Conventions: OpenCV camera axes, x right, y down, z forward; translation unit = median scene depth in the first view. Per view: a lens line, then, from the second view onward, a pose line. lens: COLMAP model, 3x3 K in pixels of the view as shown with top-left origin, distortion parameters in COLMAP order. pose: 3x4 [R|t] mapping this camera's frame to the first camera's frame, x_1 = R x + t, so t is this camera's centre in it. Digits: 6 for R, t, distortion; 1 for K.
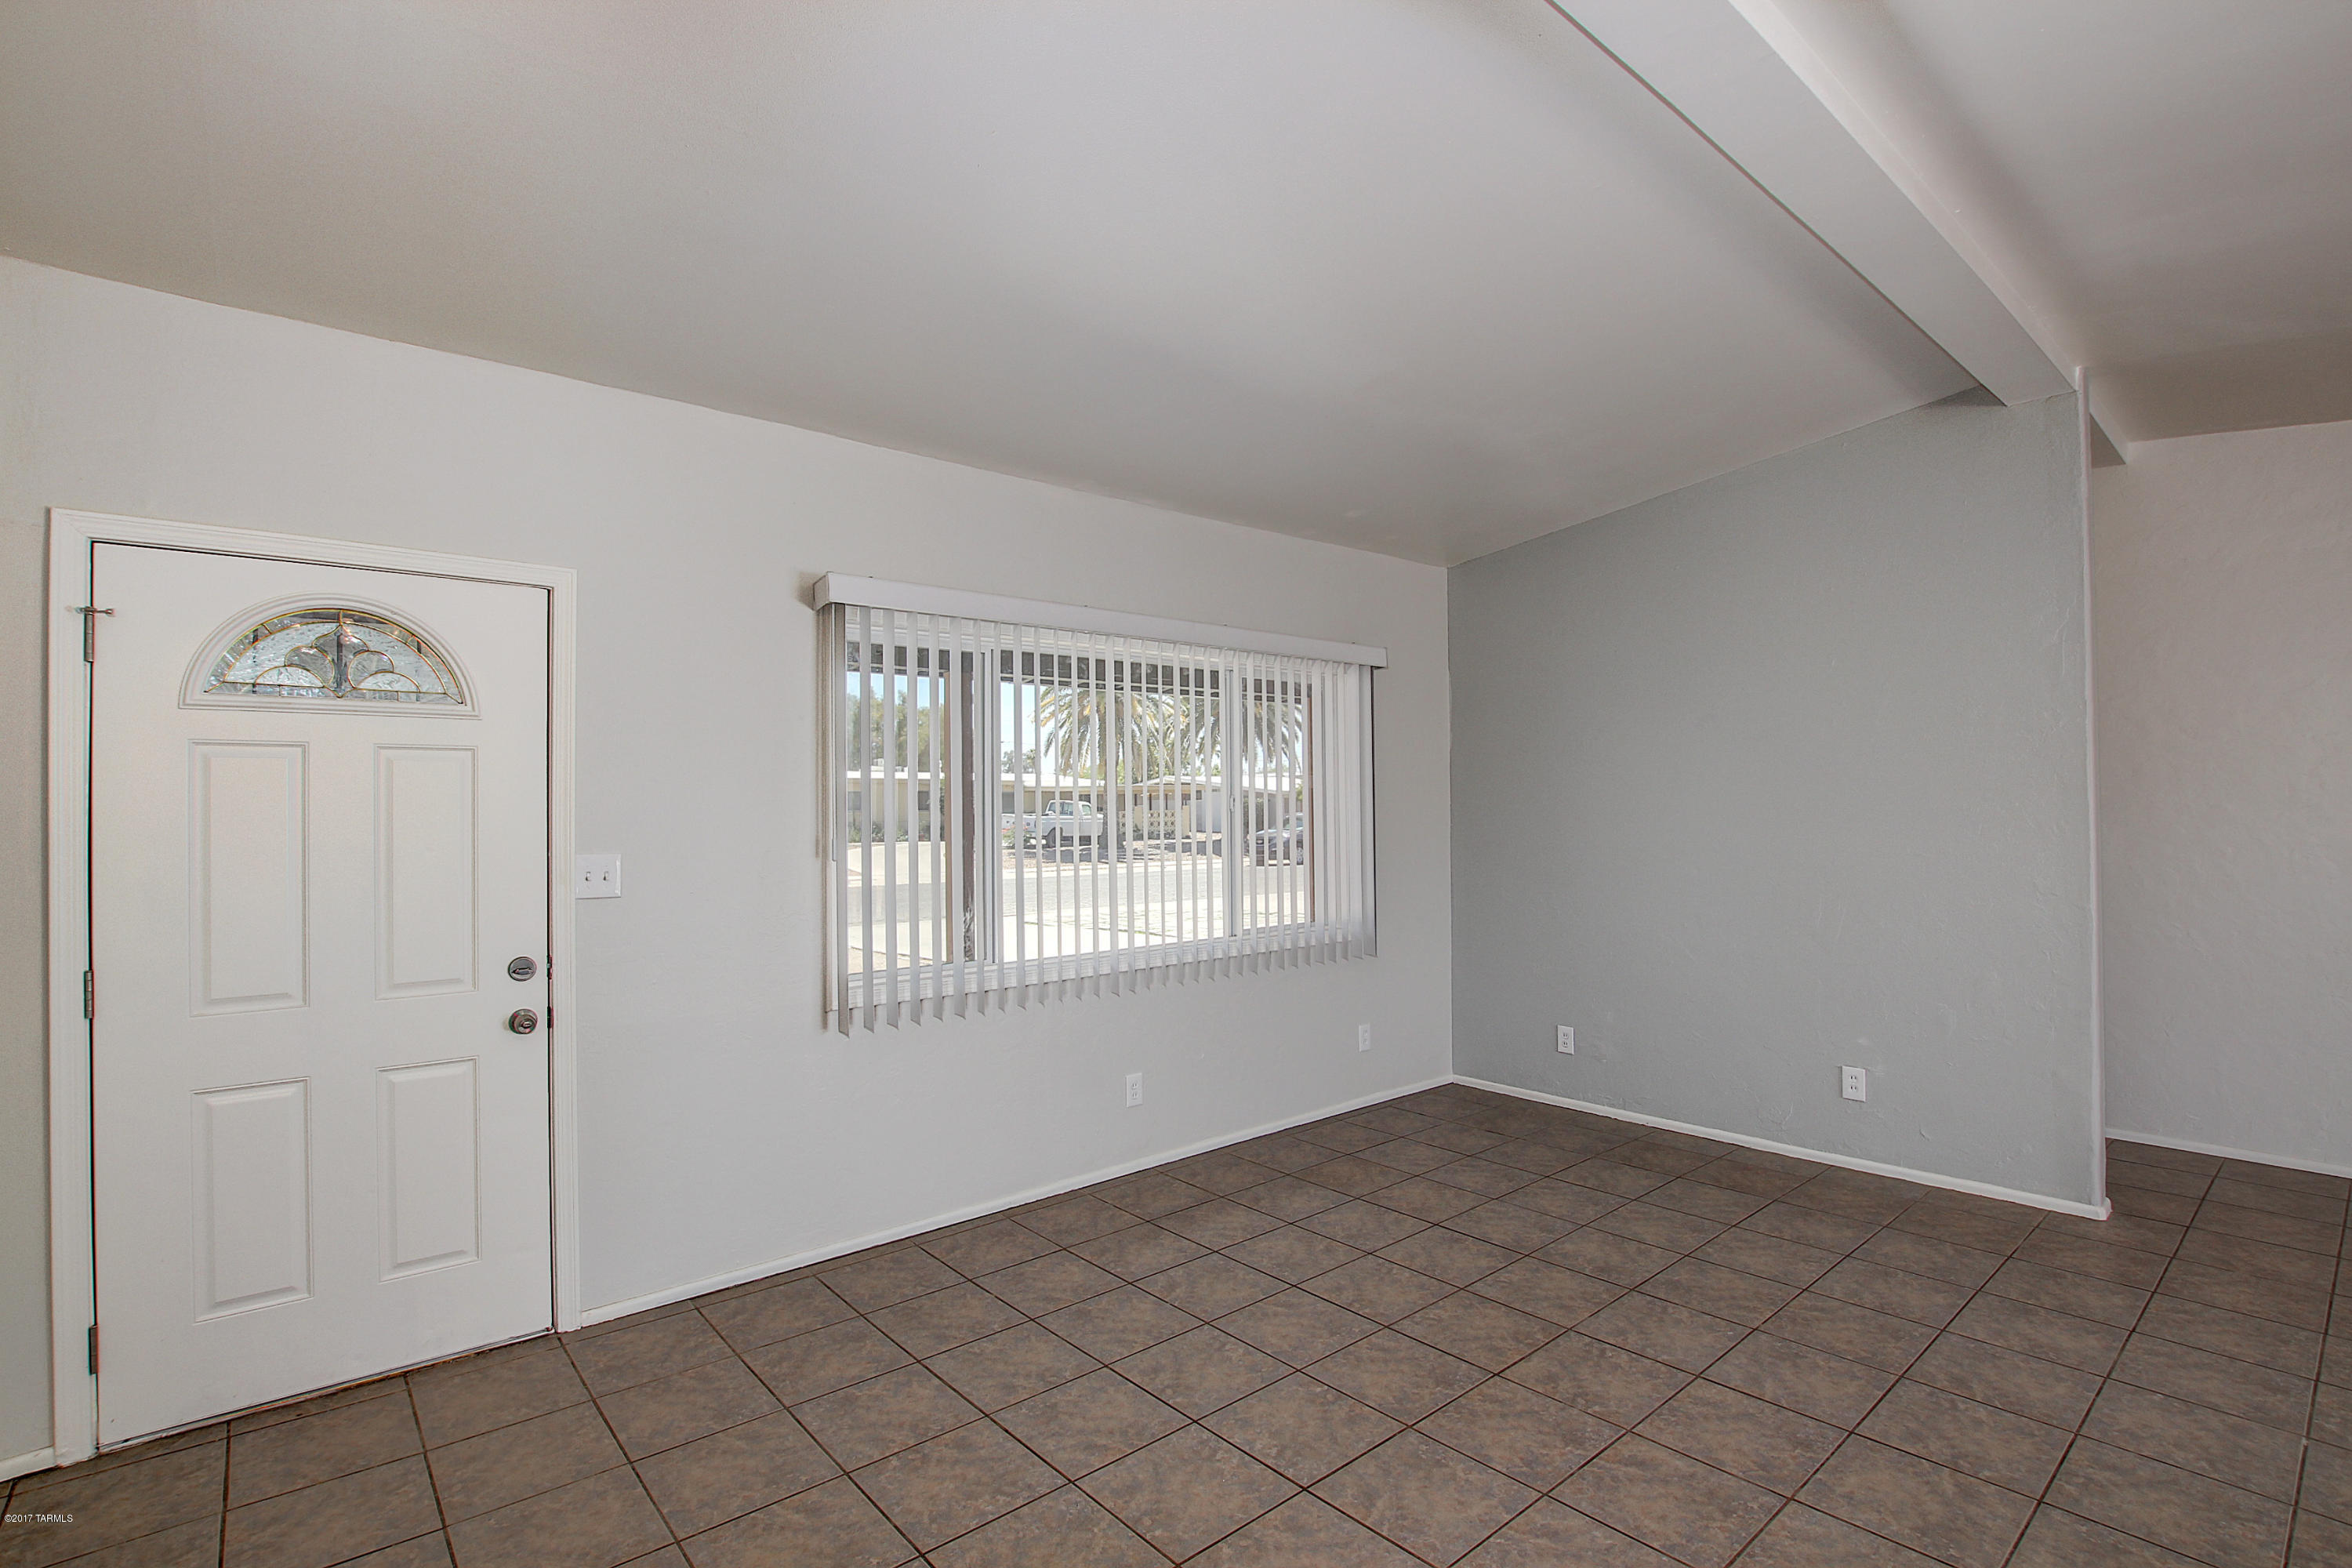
lens RADIAL K [[1090.9, 0, 1184.3], [0, 1090.9, 796.6], [0, 0, 1]] dist [-0.036136, 0.006806]
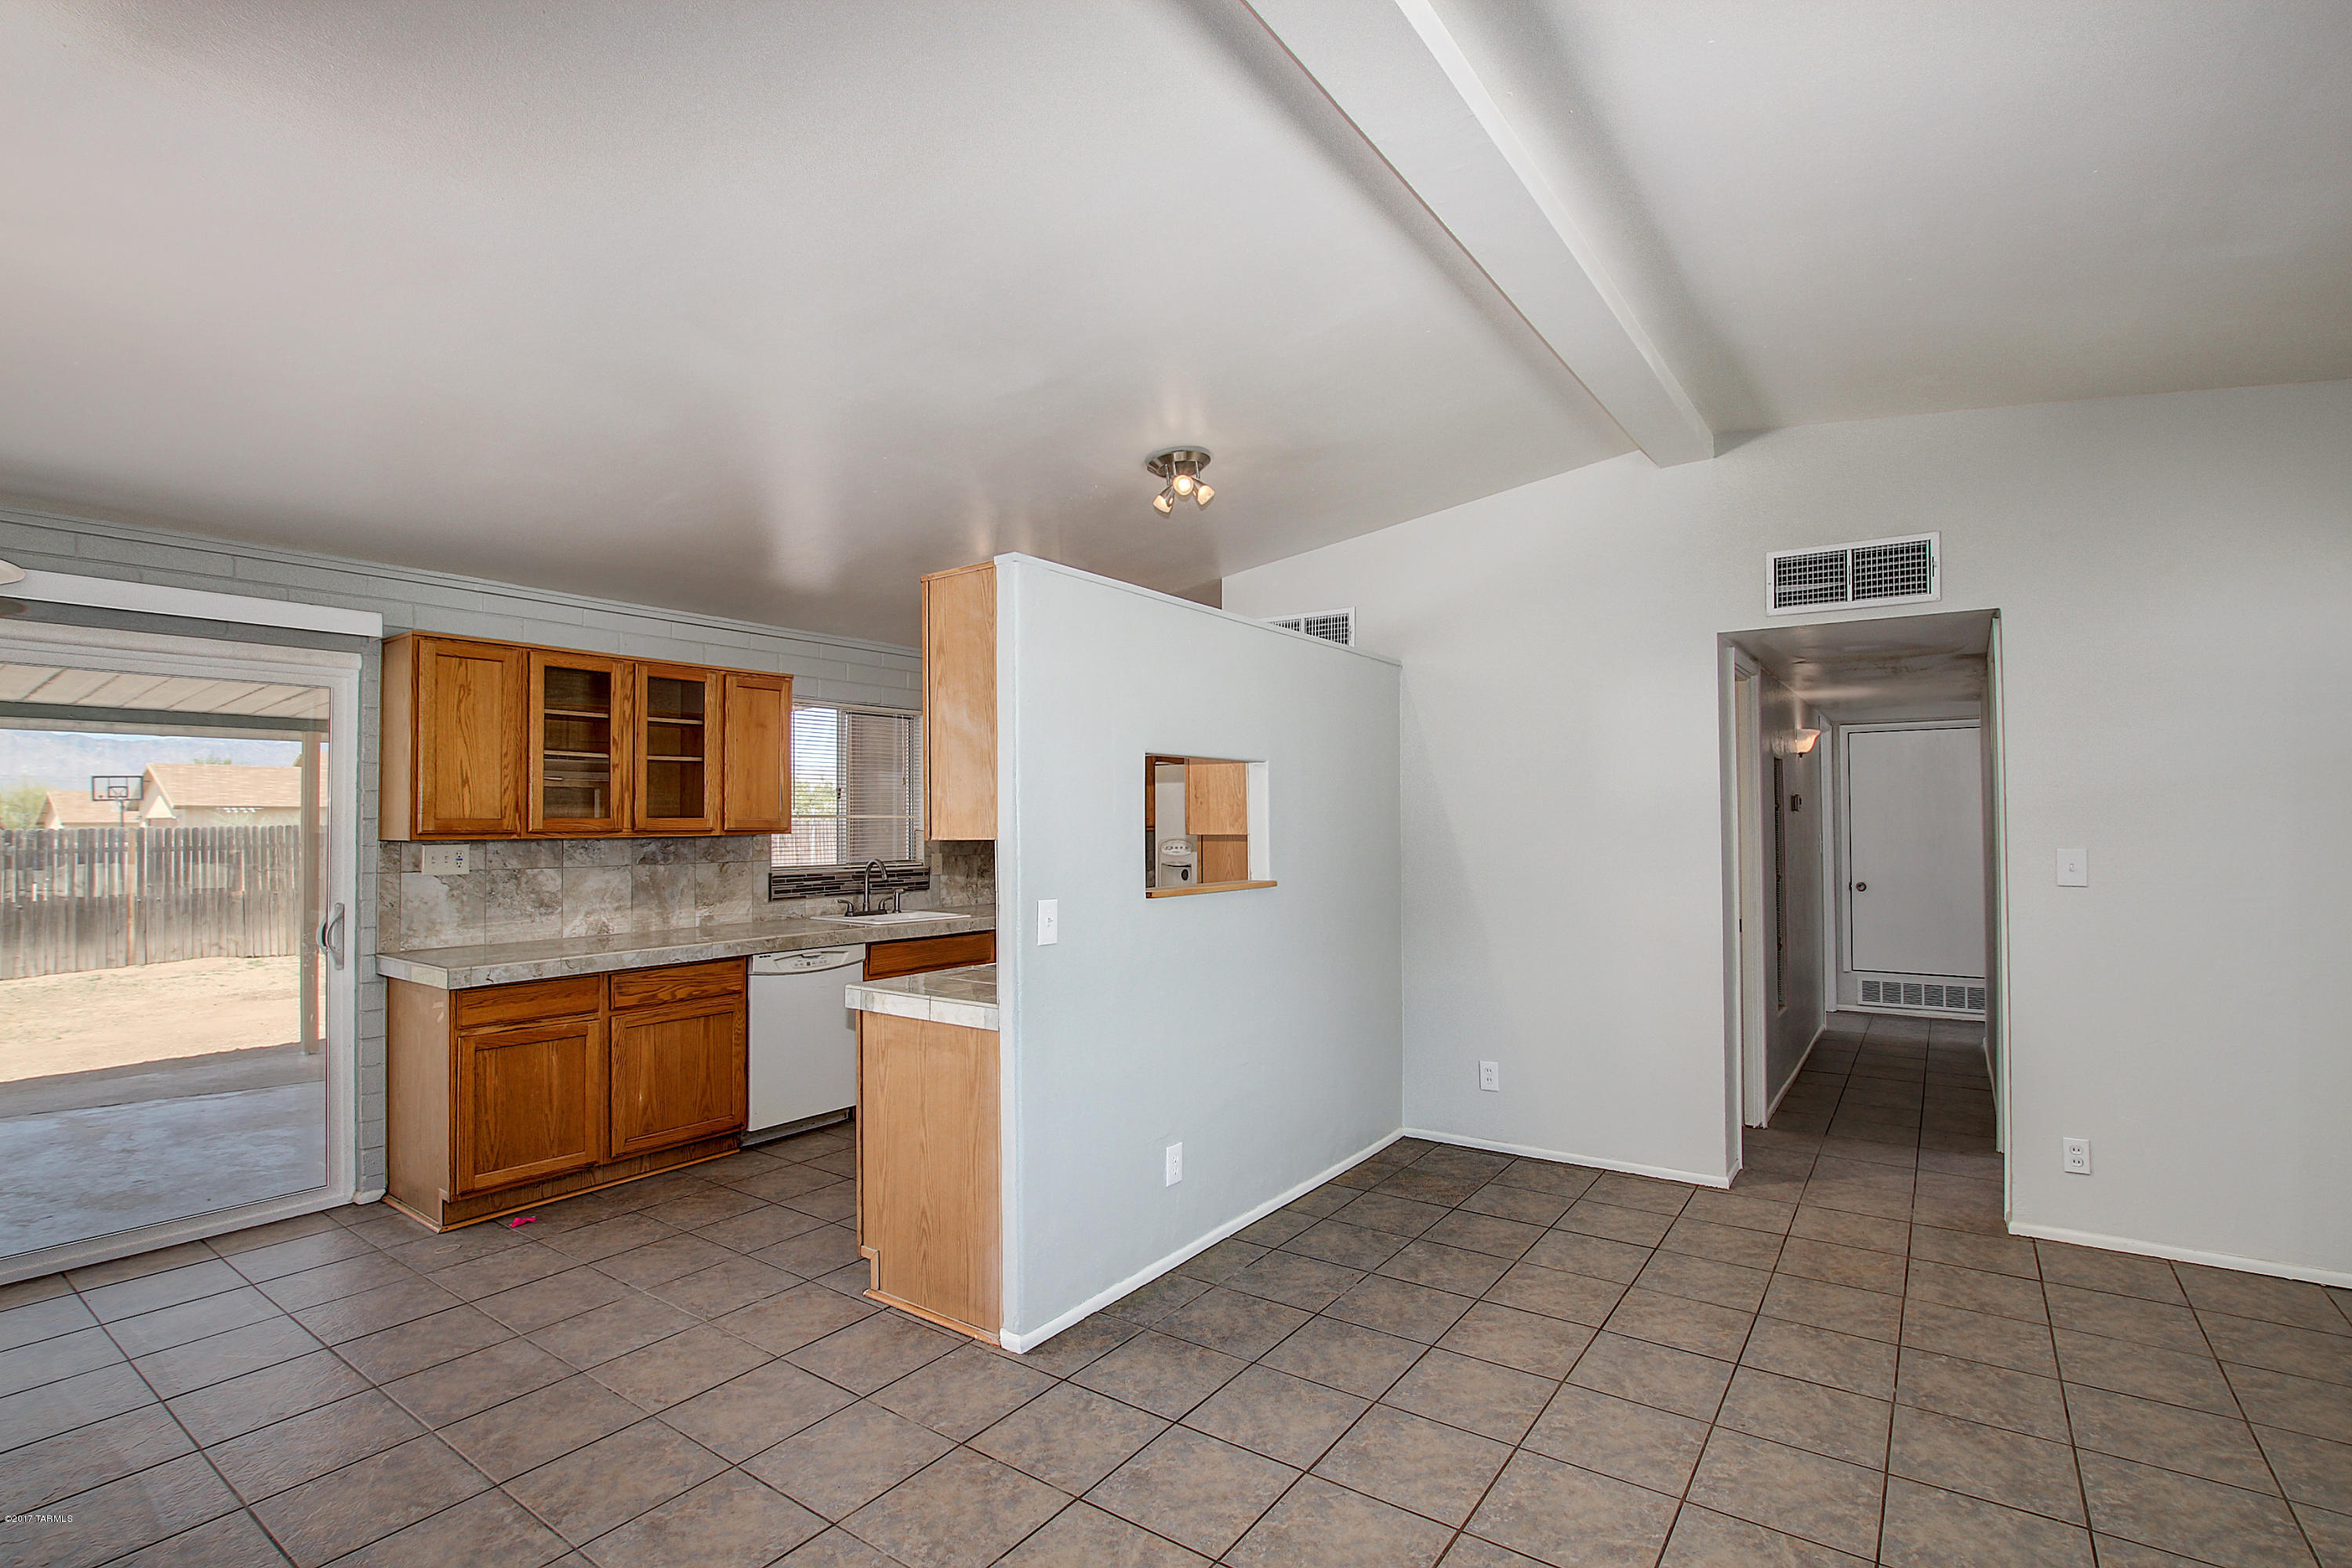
lens RADIAL K [[1090.9, 0, 1184.3], [0, 1090.9, 796.6], [0, 0, 1]] dist [-0.036136, 0.006806]
pose [[-0.970225, 0.012765, -0.241868, 0.620139], [0.021056, 0.999275, -0.031724, 0.006837], [0.241288, -0.035872, -0.969790, 1.219426]]
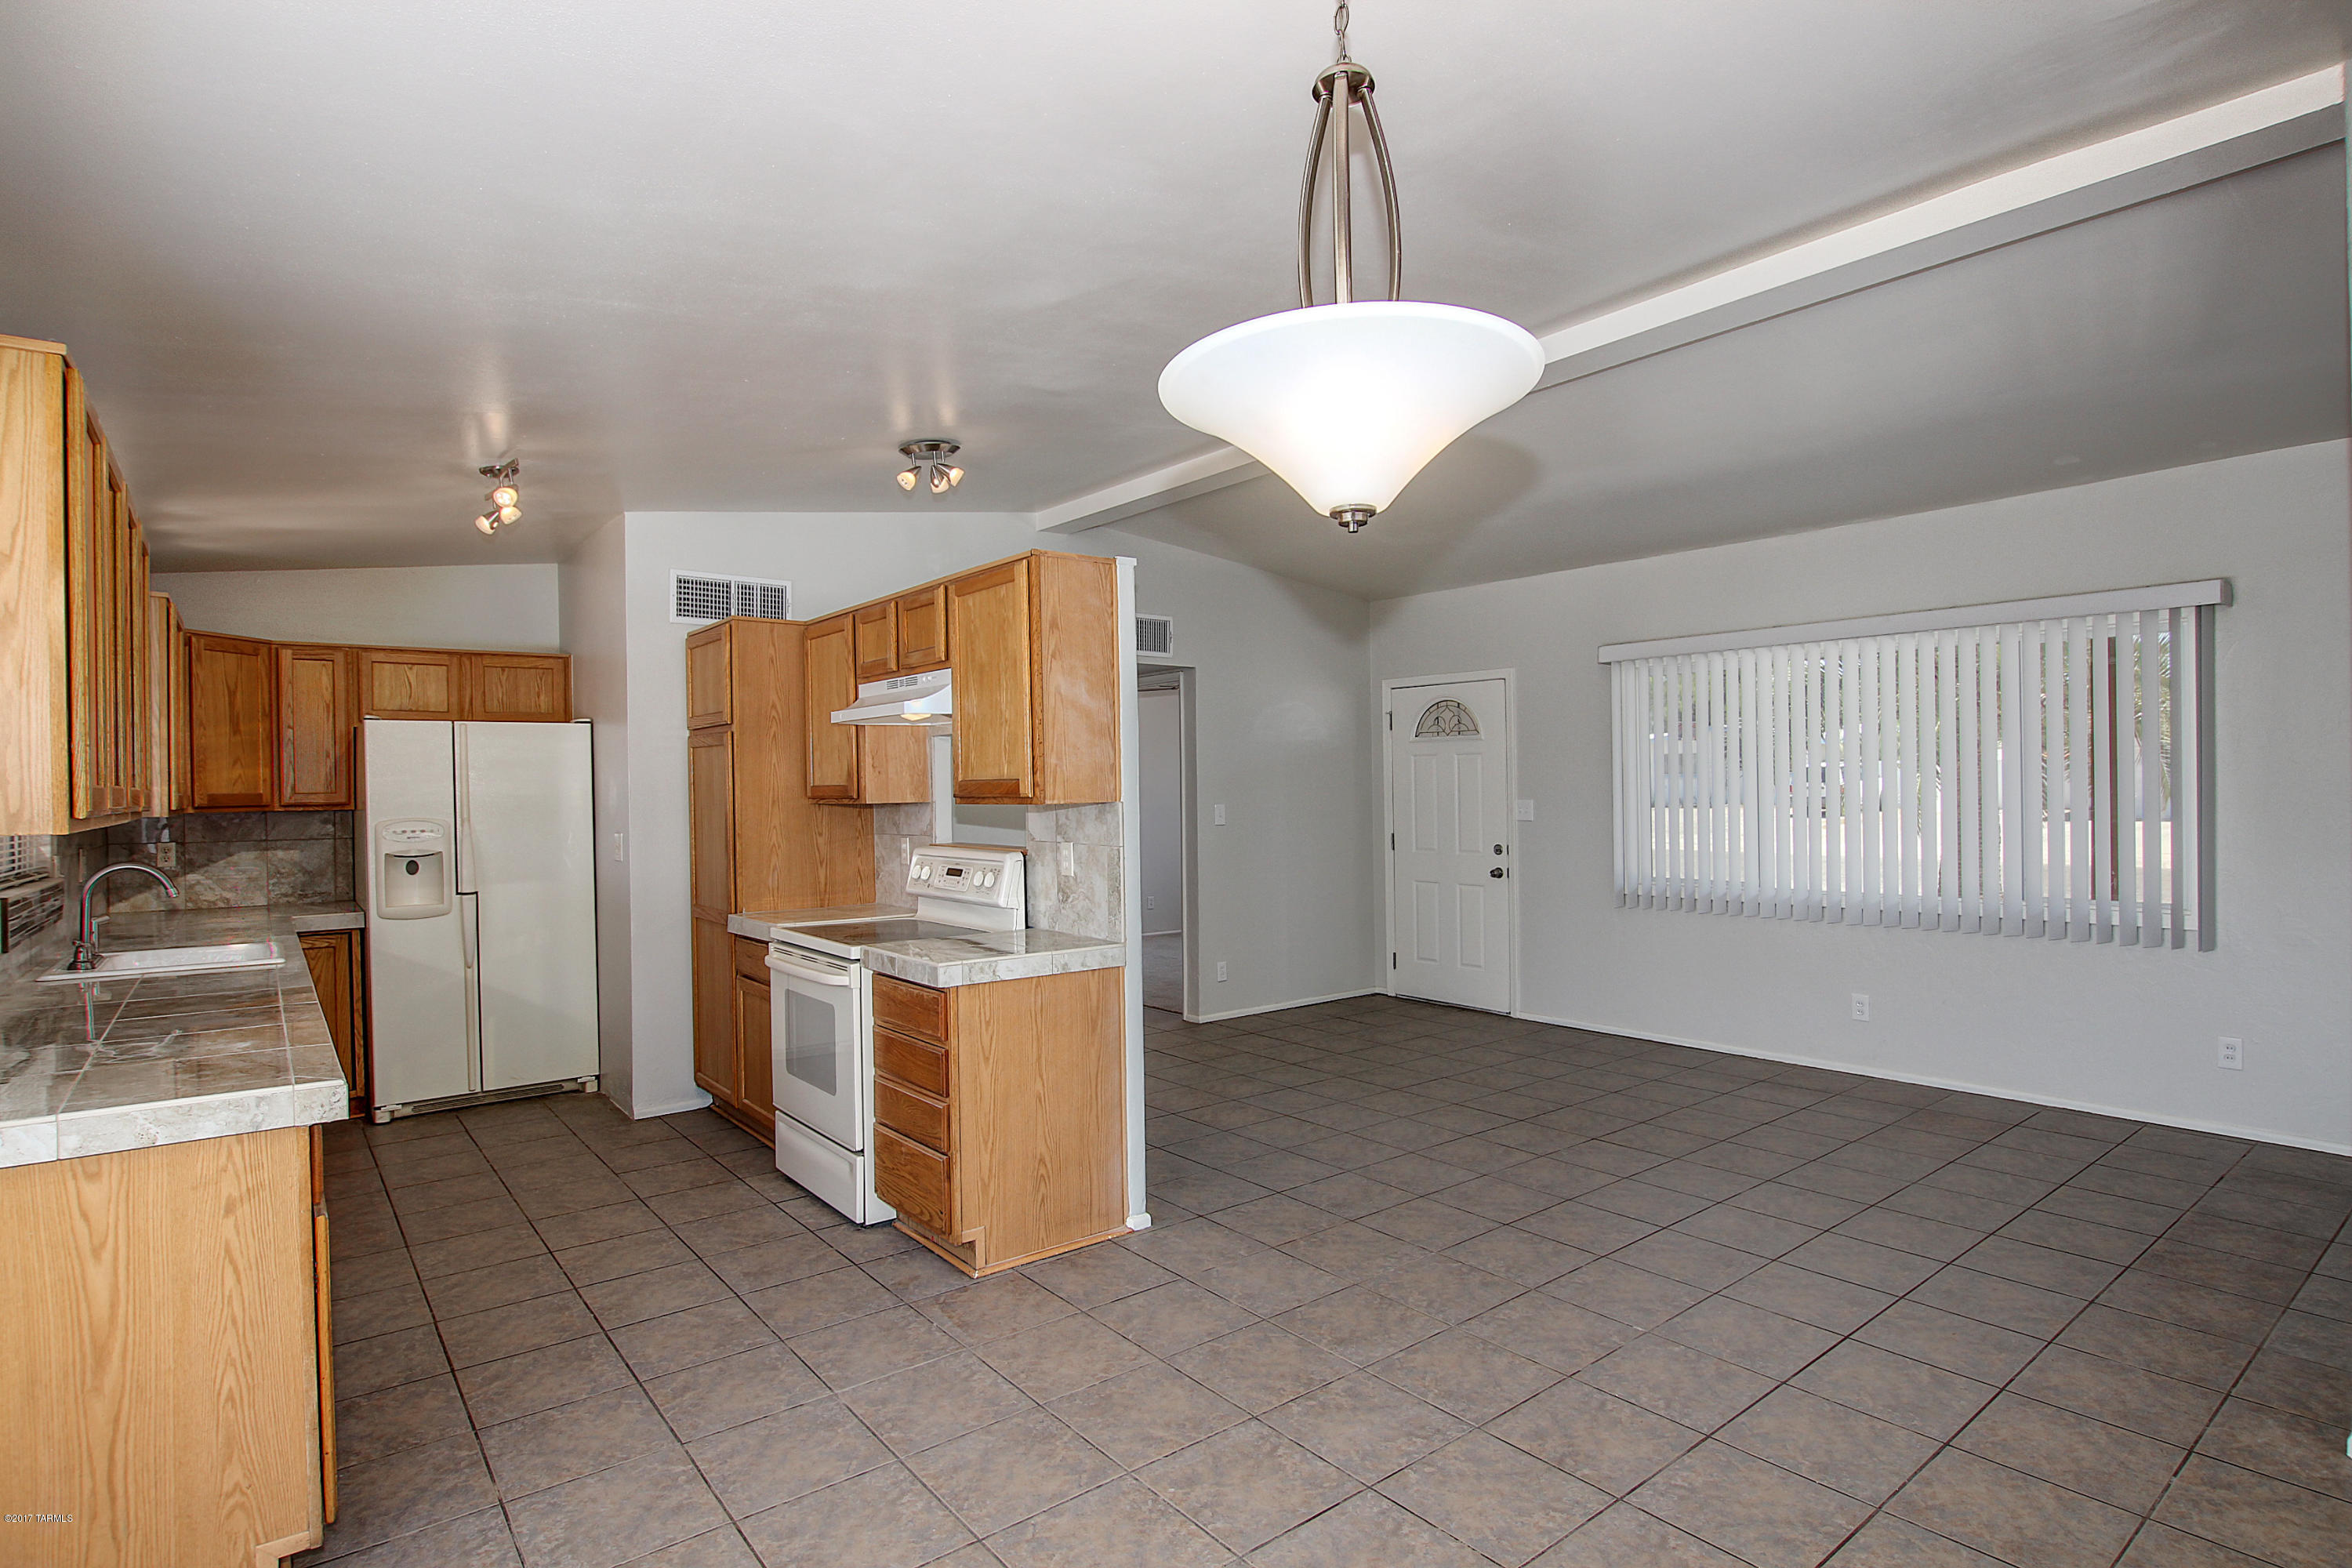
lens RADIAL K [[1194.6, 0, 1183.8], [0, 1194.6, 801.0], [0, 0, 1]] dist [-0.028375, 0.001820]
pose [[-0.040130, 0.024099, -0.998904, 1.719758], [0.025584, 0.999406, 0.023084, -0.015744], [0.998867, -0.024629, -0.040722, 0.398025]]
